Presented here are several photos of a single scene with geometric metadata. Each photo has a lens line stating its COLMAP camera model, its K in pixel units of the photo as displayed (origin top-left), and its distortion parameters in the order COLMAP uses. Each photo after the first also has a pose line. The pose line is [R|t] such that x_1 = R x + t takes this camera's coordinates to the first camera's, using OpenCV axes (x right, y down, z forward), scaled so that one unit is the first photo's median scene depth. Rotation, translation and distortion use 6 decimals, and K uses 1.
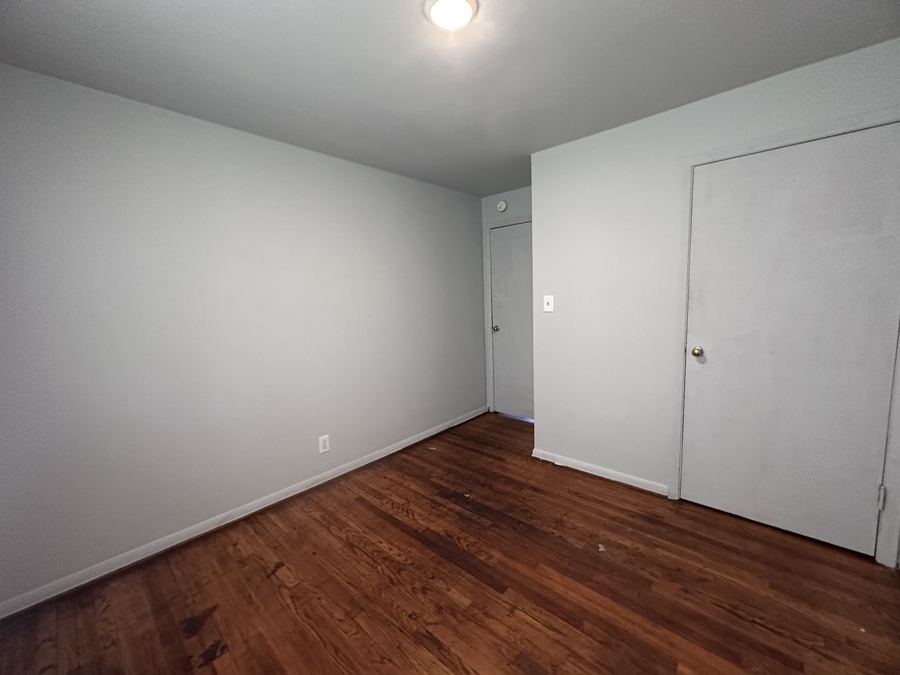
lens RADIAL K [[359.1, 0, 453.5], [0, 359.1, 336.1], [0, 0, 1]] dist [-0.002151, -0.000601]
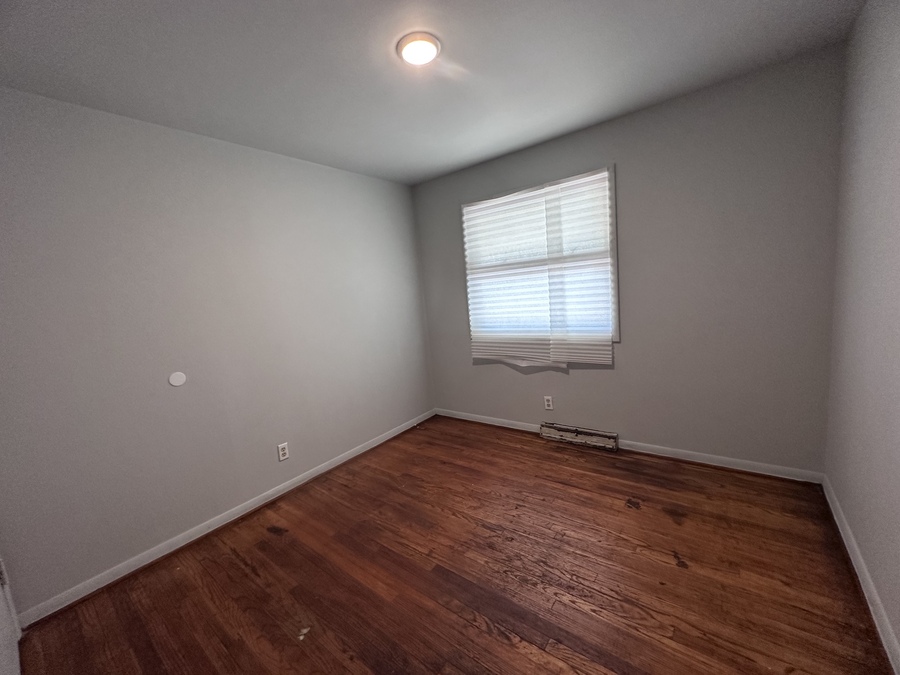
lens RADIAL K [[359.1, 0, 450.4], [0, 359.1, 333.8], [0, 0, 1]] dist [-0.002151, -0.000601]
pose [[-0.989058, 0.134886, -0.059747, 0.064970], [0.116364, 0.962242, 0.246067, -0.218925], [0.090682, 0.236423, -0.967410, 1.864236]]
